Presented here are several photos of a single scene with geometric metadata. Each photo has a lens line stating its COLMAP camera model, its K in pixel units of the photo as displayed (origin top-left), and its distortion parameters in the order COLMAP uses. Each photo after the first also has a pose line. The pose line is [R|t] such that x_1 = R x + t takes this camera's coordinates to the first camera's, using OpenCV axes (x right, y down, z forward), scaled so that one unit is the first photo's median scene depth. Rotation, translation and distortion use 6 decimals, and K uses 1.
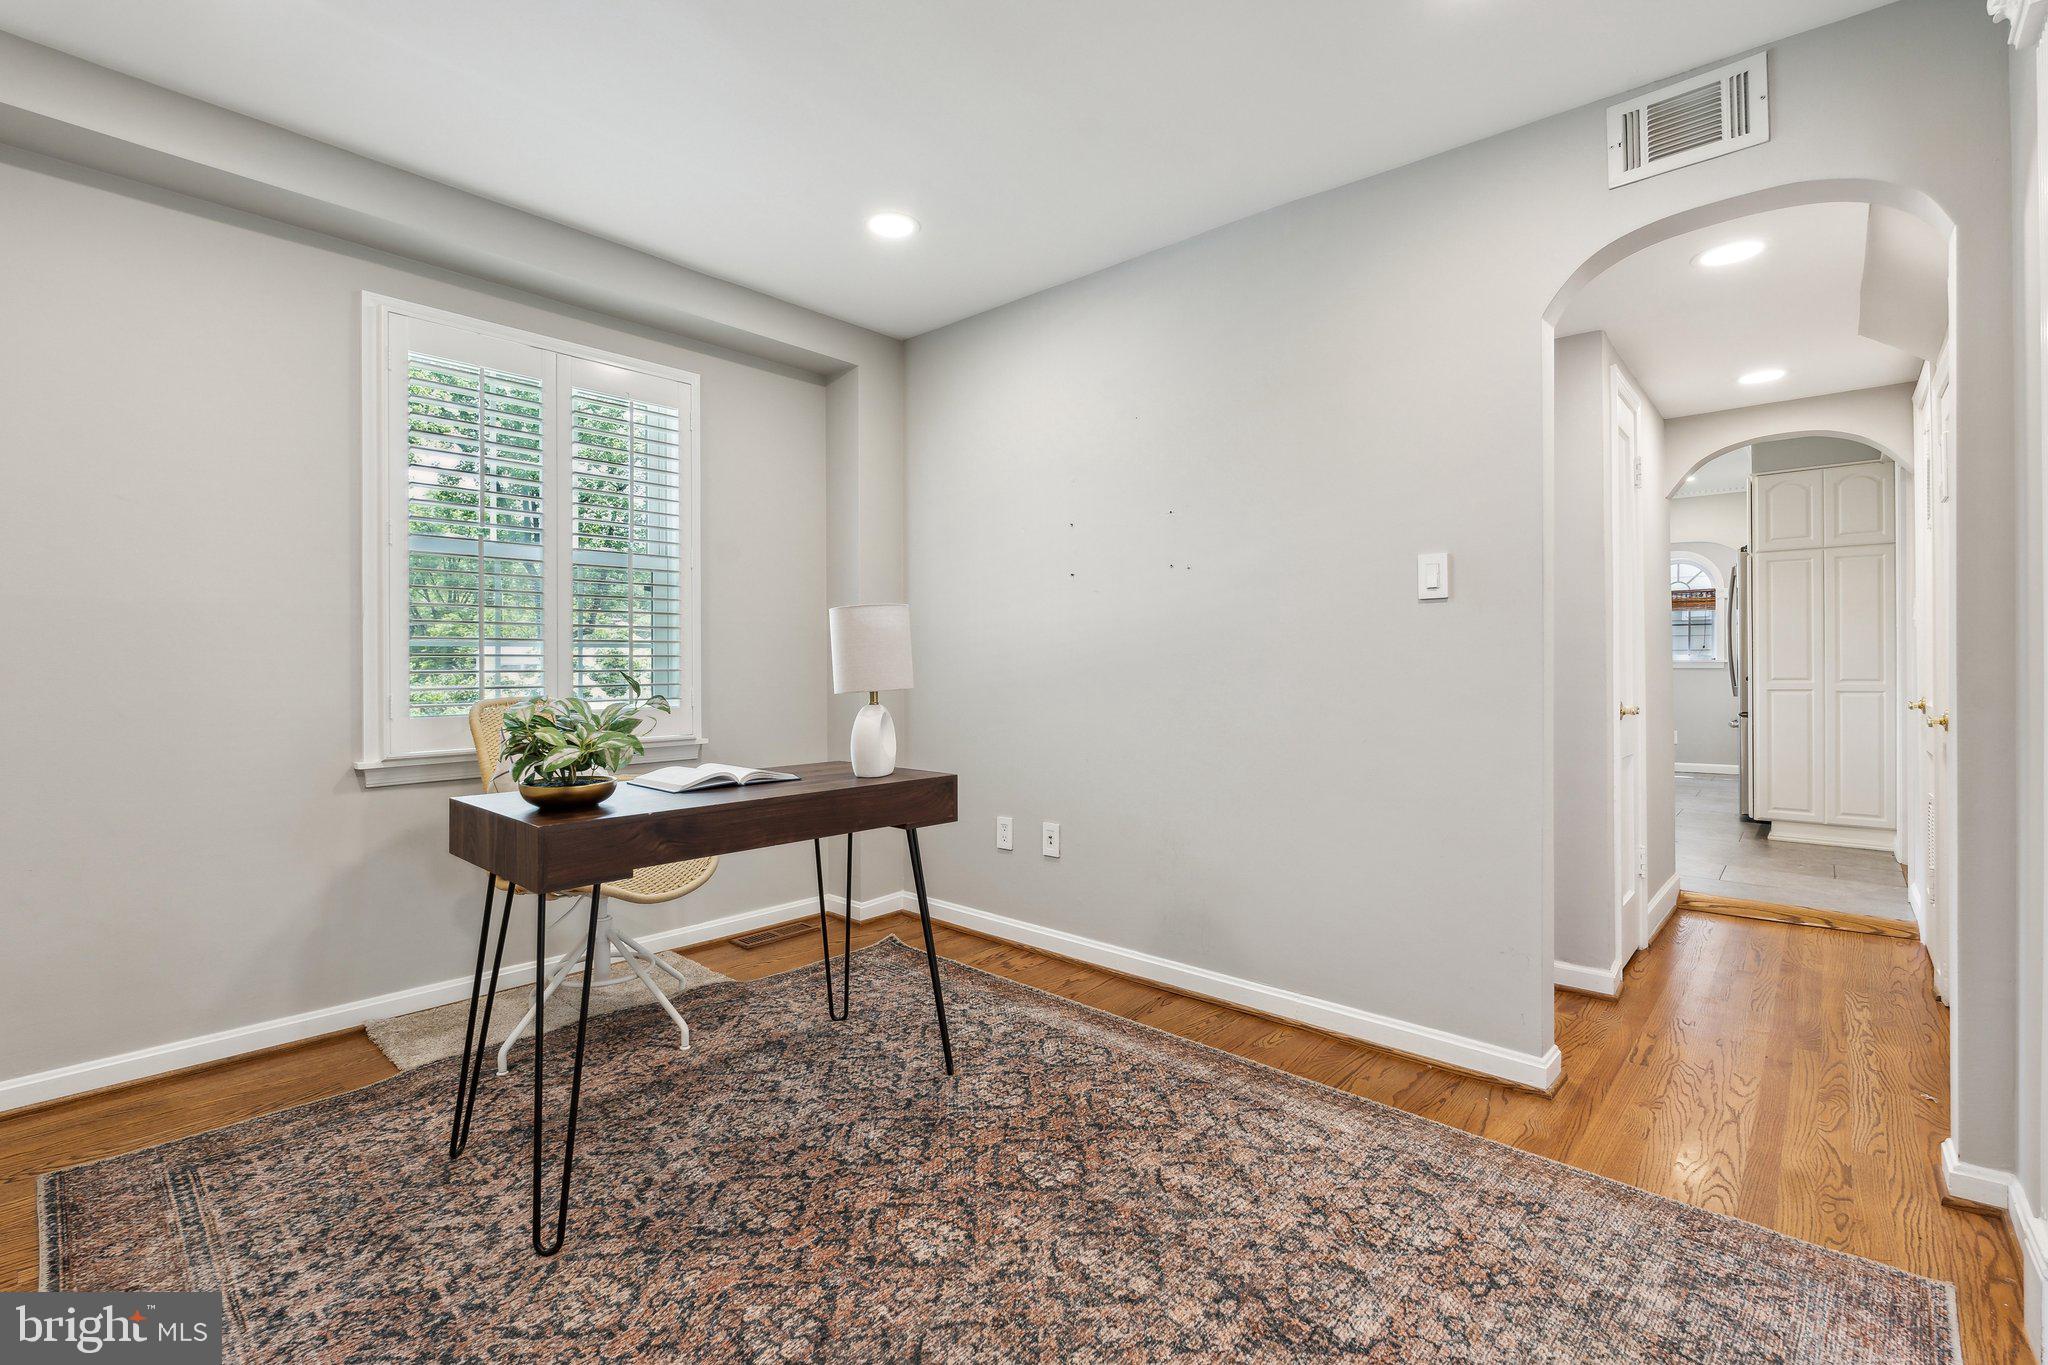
lens RADIAL K [[918.0, 0, 1007.7], [0, 918.0, 671.8], [0, 0, 1]] dist [-0.002067, 0.000255]
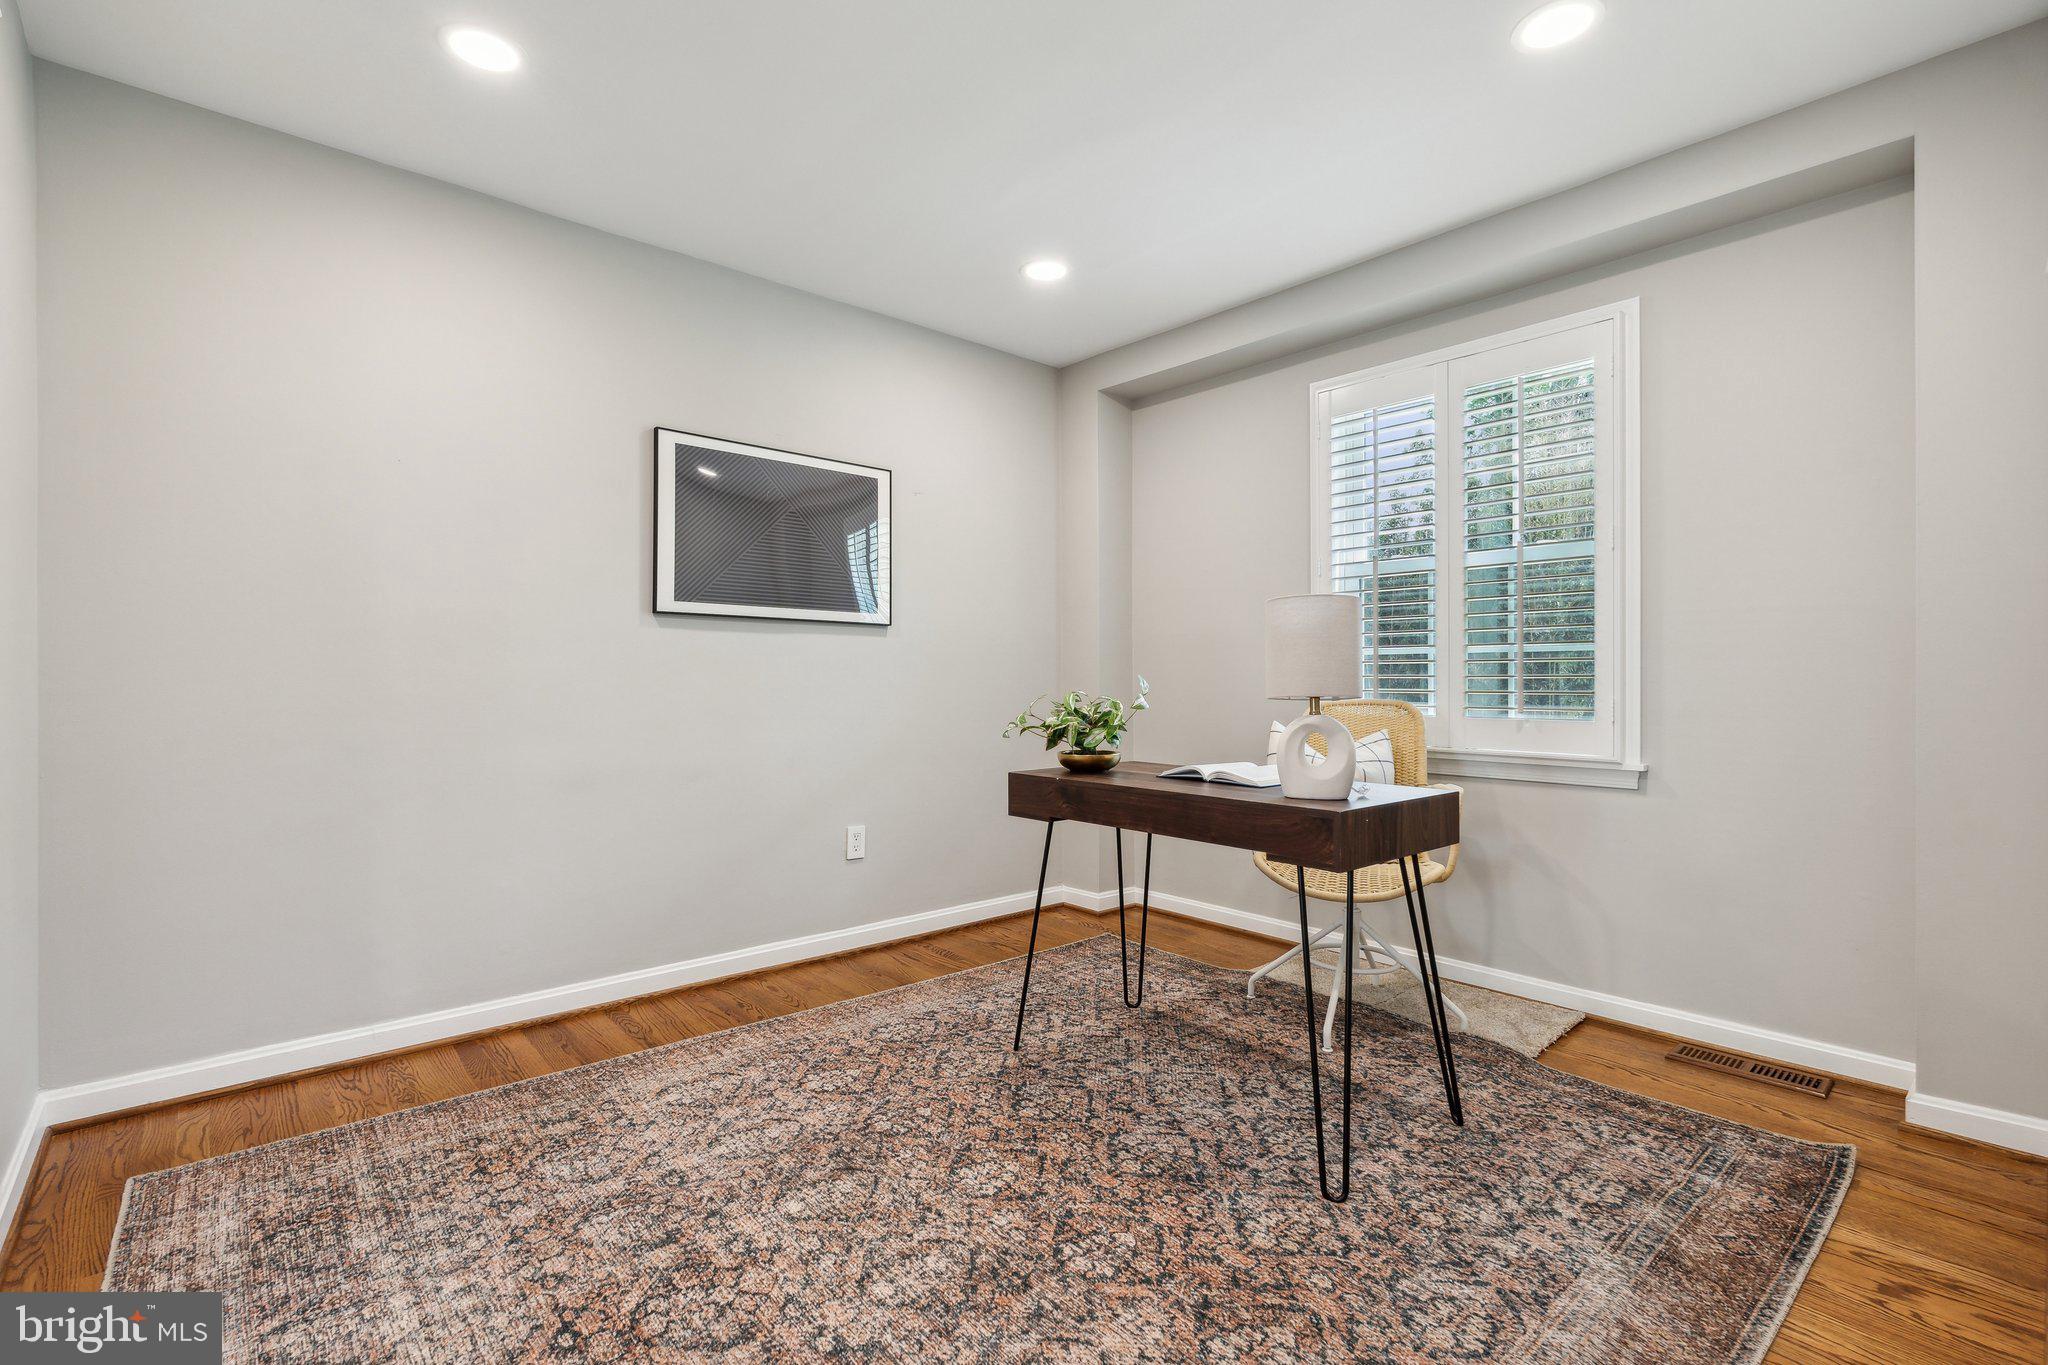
lens RADIAL K [[918.0, 0, 1008.8], [0, 918.0, 676.7], [0, 0, 1]] dist [-0.002067, 0.000255]
pose [[-0.115946, 0.002474, -0.993252, 0.829672], [-0.006387, 0.999974, 0.003237, 0.000228], [0.993235, 0.006720, -0.115927, 0.928301]]
